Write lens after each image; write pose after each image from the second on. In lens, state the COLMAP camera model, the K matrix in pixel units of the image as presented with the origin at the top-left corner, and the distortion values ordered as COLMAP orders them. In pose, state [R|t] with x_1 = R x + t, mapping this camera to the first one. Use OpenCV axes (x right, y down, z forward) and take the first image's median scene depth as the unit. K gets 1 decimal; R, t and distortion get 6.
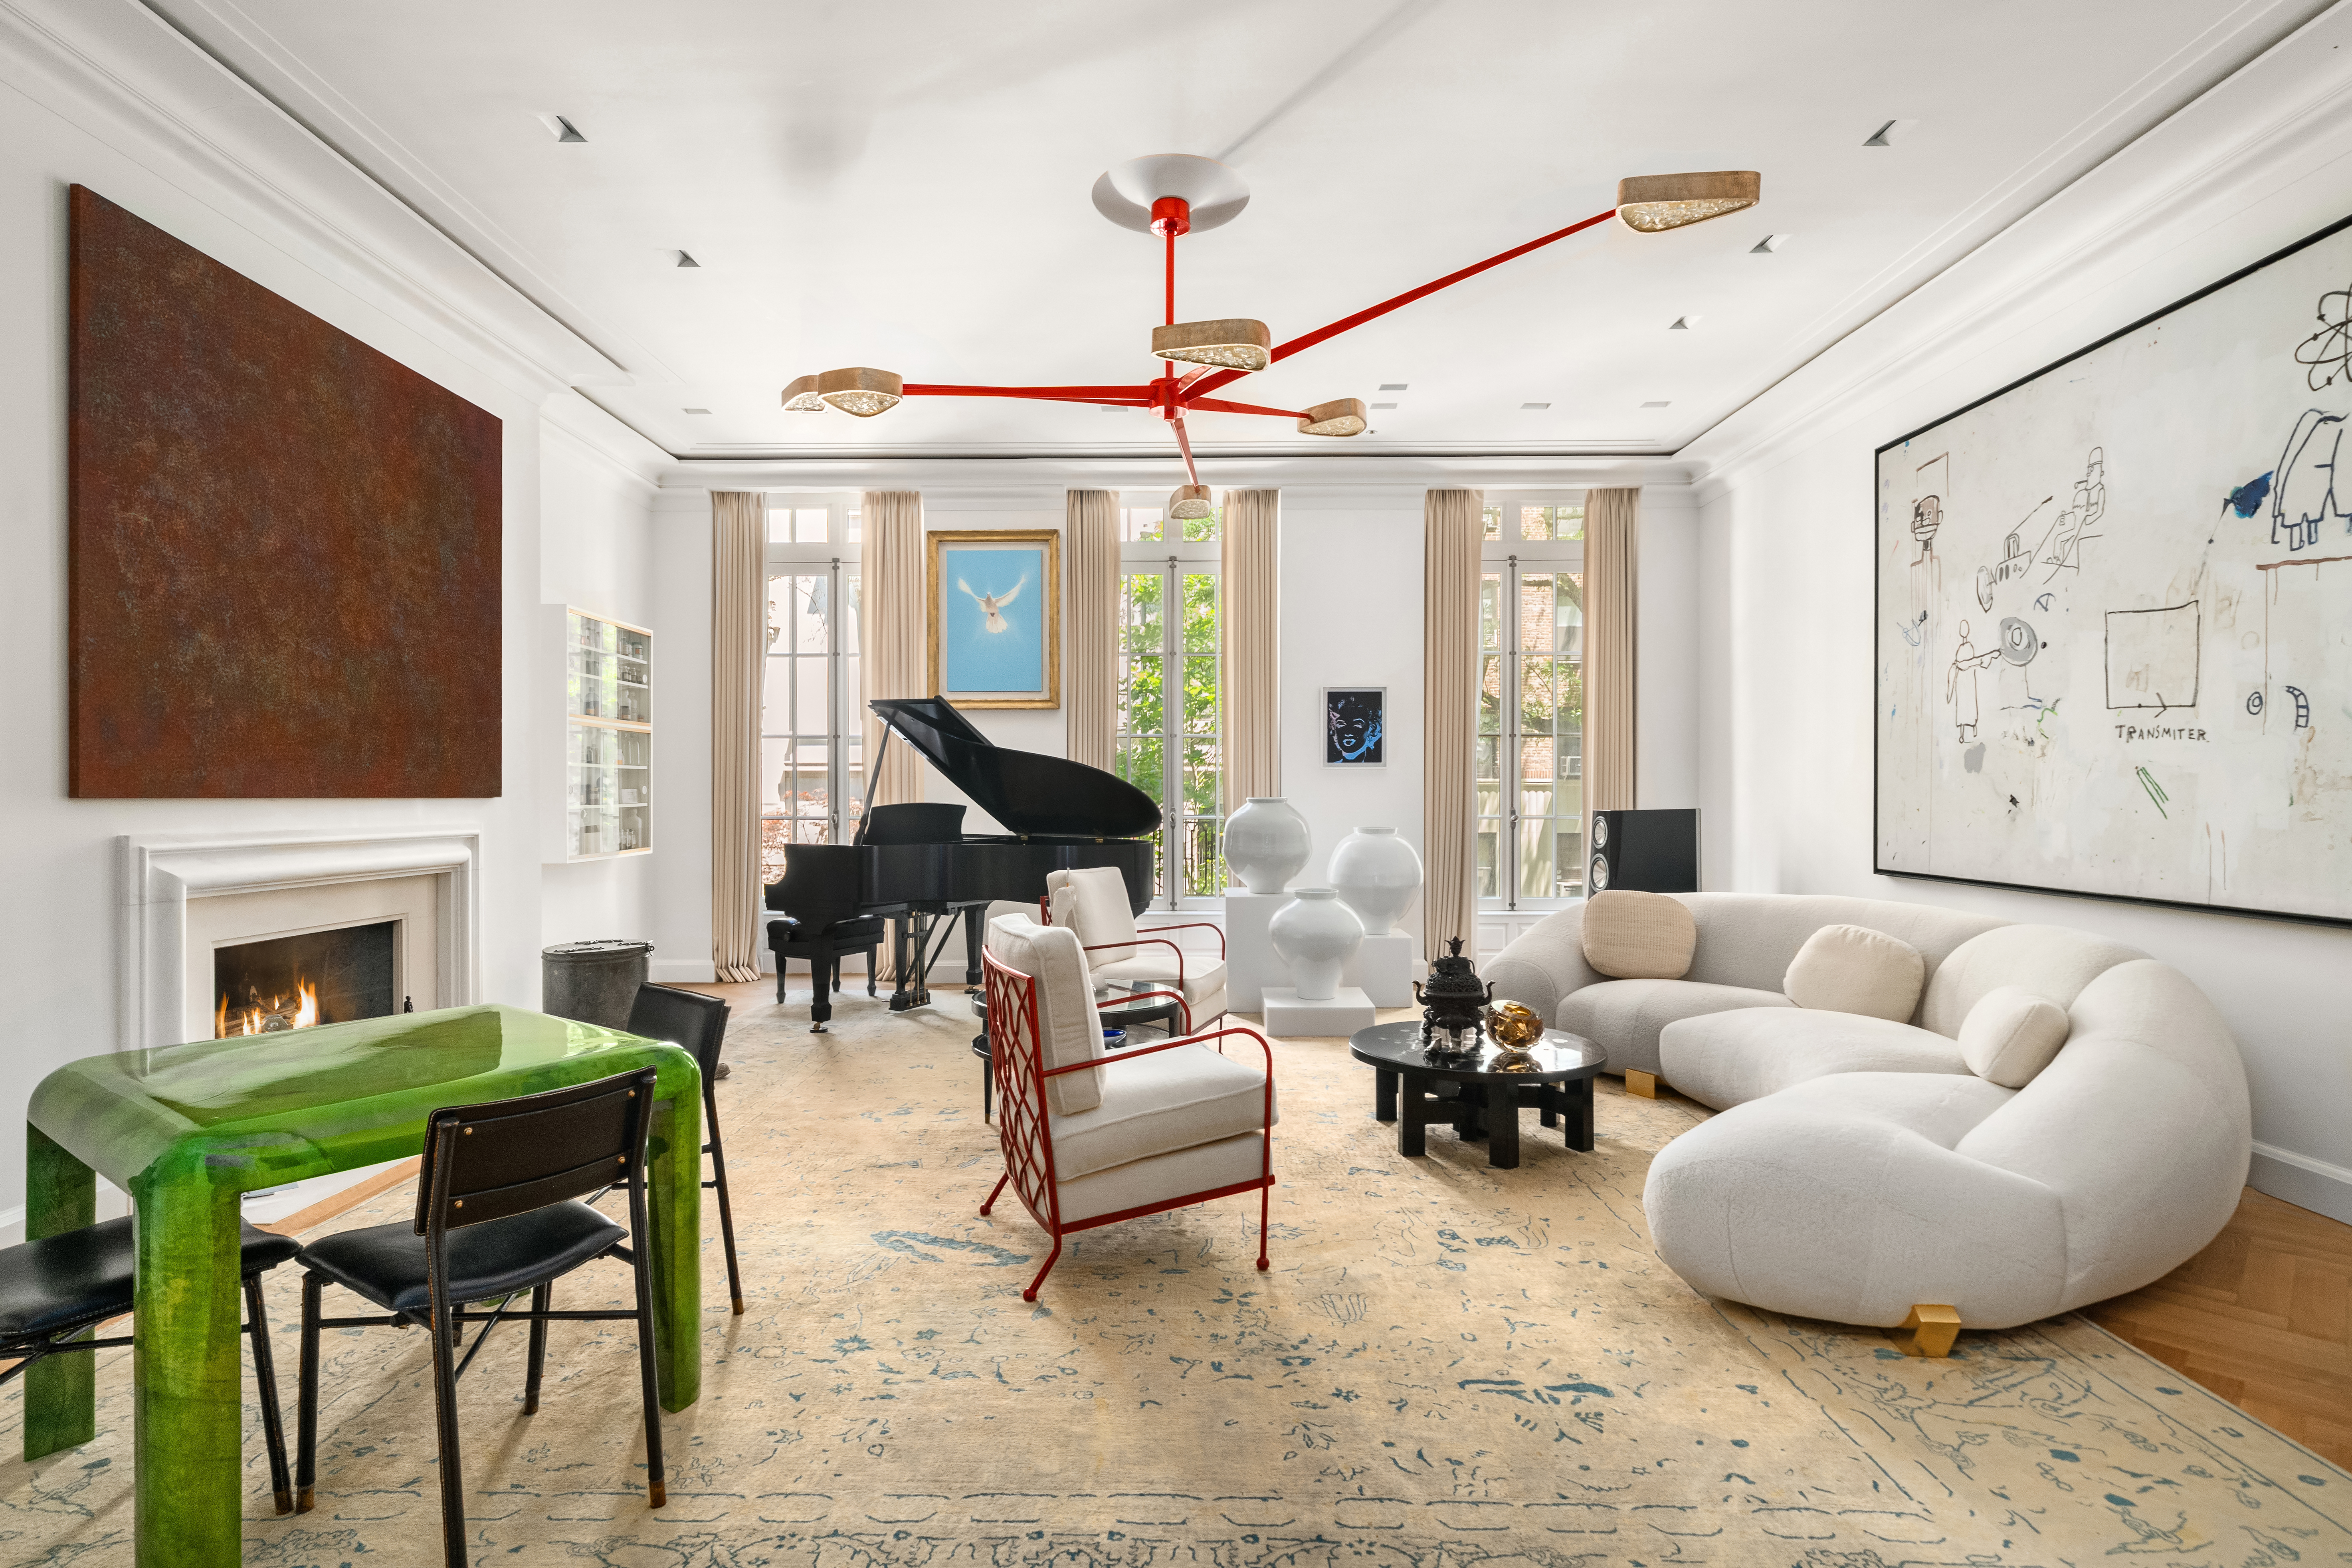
lens RADIAL K [[1153.0, 0, 1174.6], [0, 1153.0, 788.3], [0, 0, 1]] dist [0.000006, 0.000000]
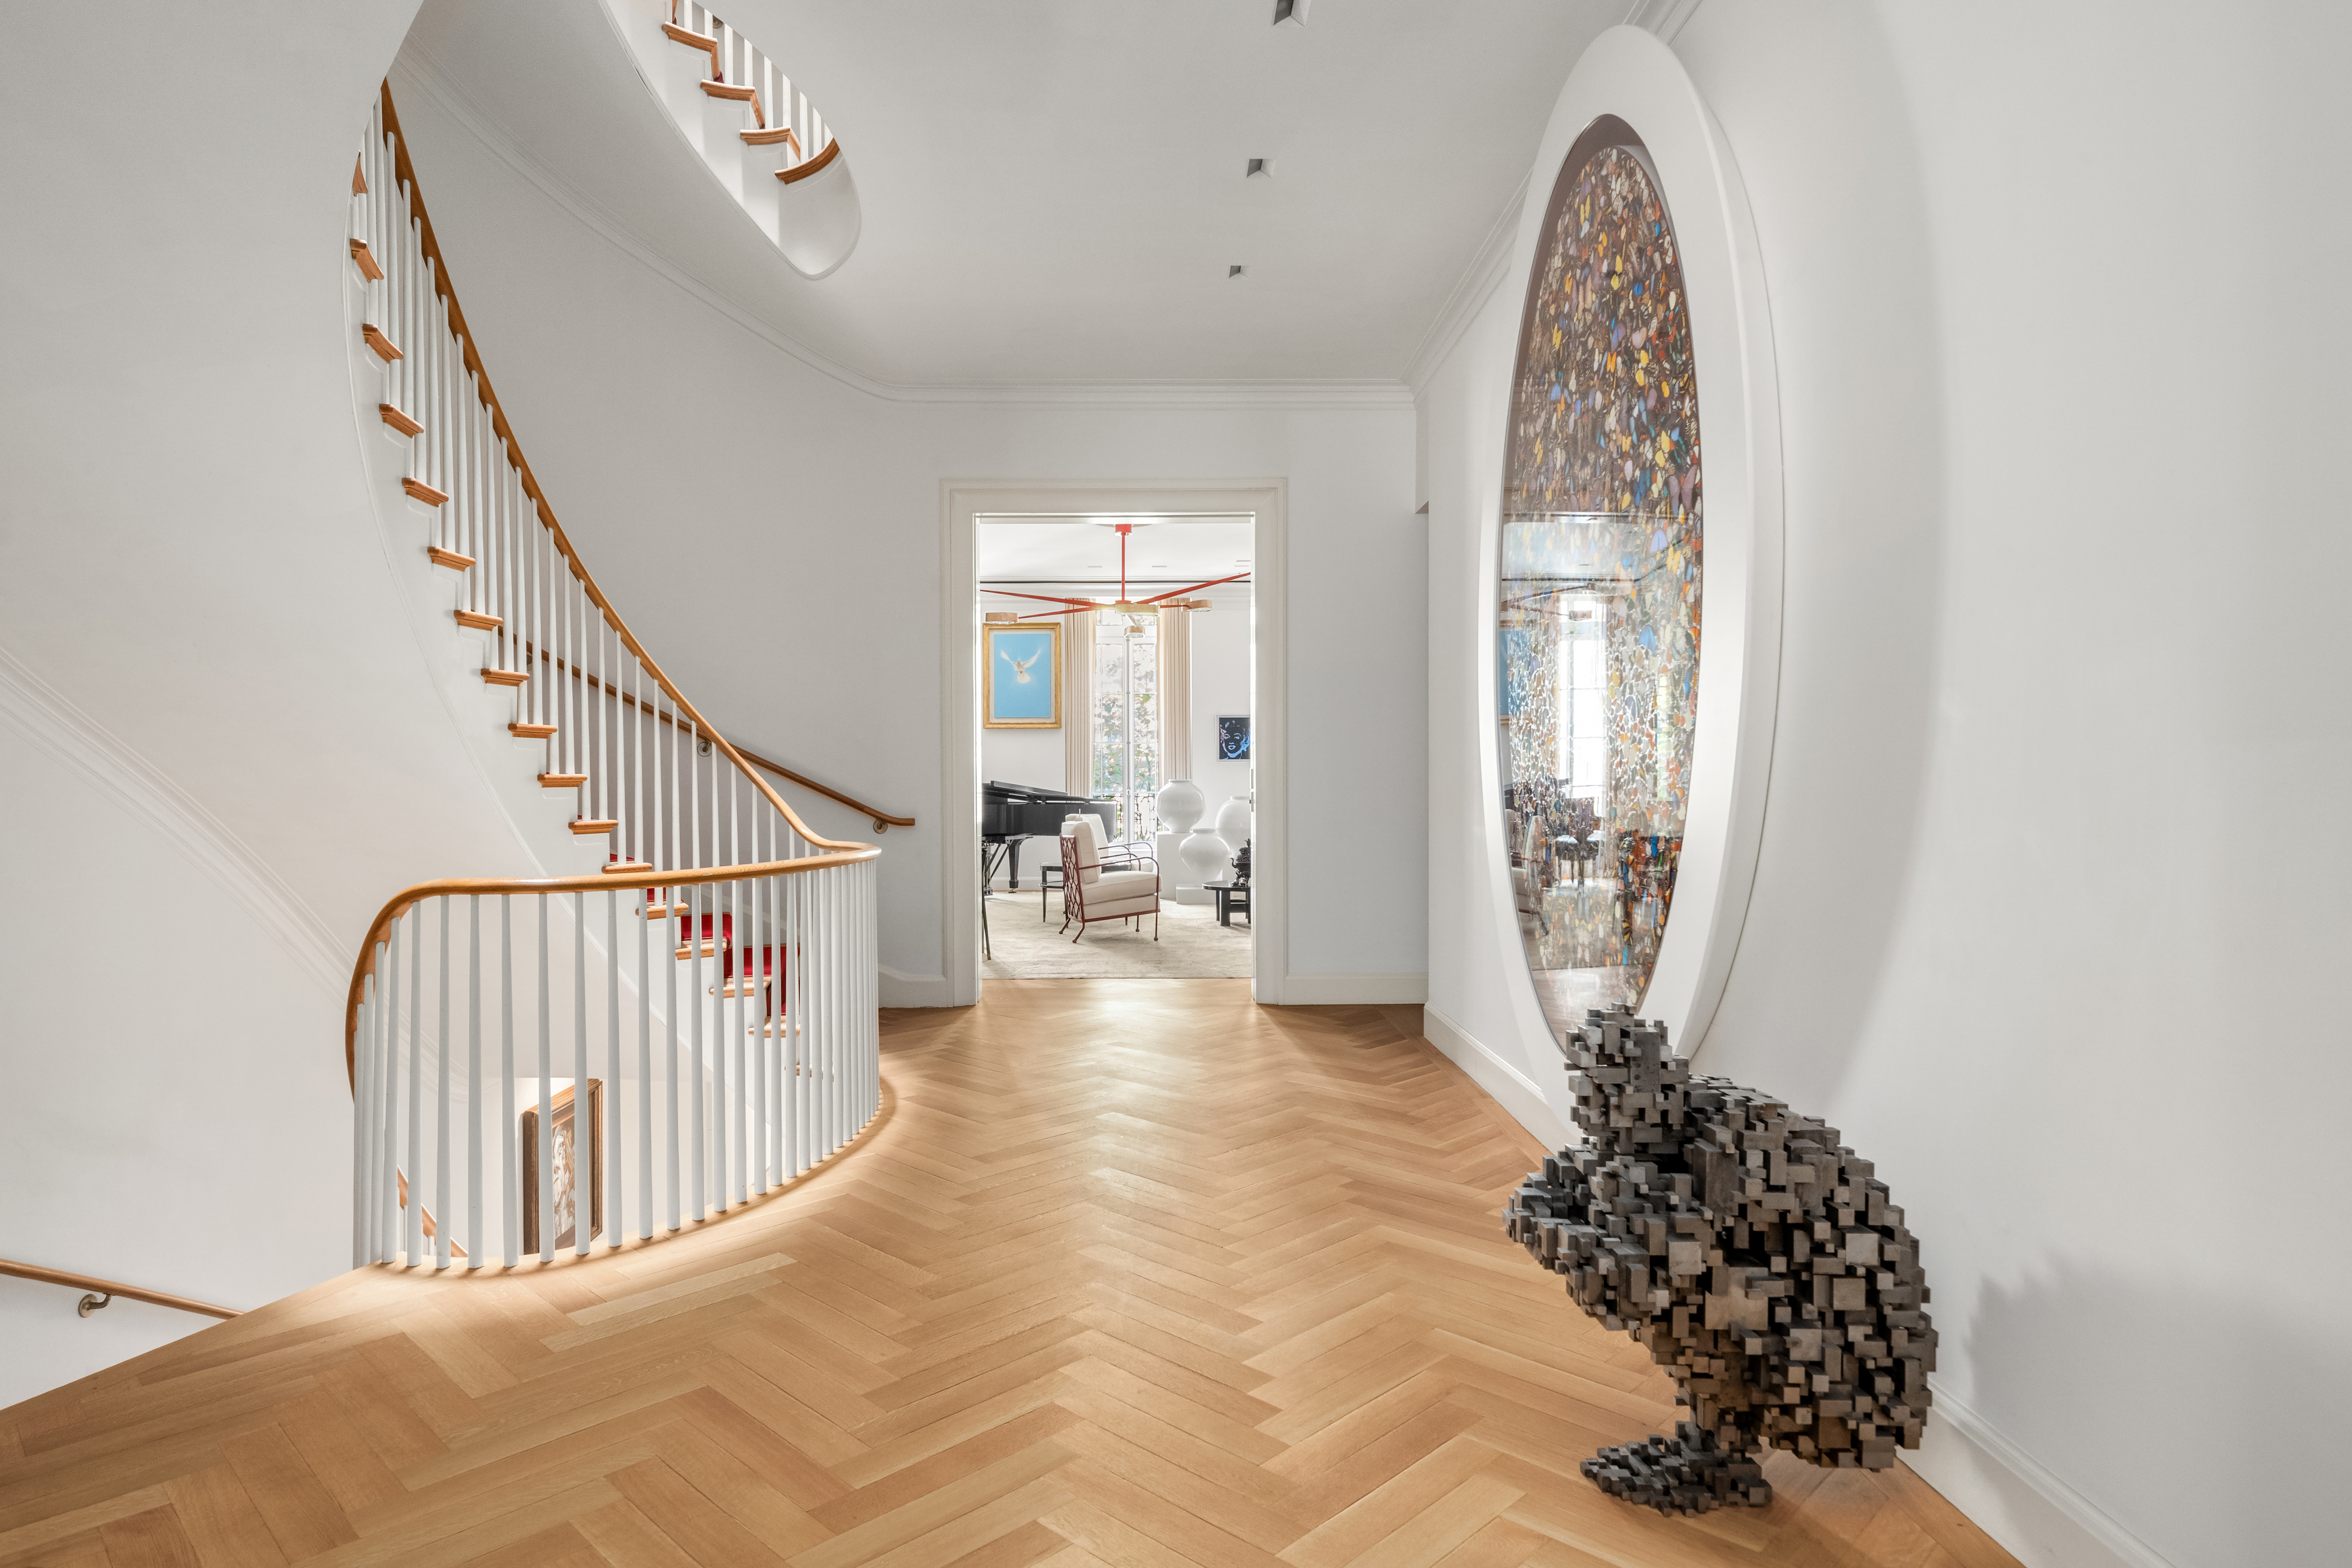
lens RADIAL K [[1289.8, 0, 1175.6], [0, 1289.8, 788.4], [0, 0, 1]] dist [-0.000050, 0.000000]
pose [[0.999659, -0.004986, 0.025627, 0.020664], [0.004843, 0.999972, 0.005627, 0.010841], [-0.025654, -0.005501, 0.999656, -0.963133]]
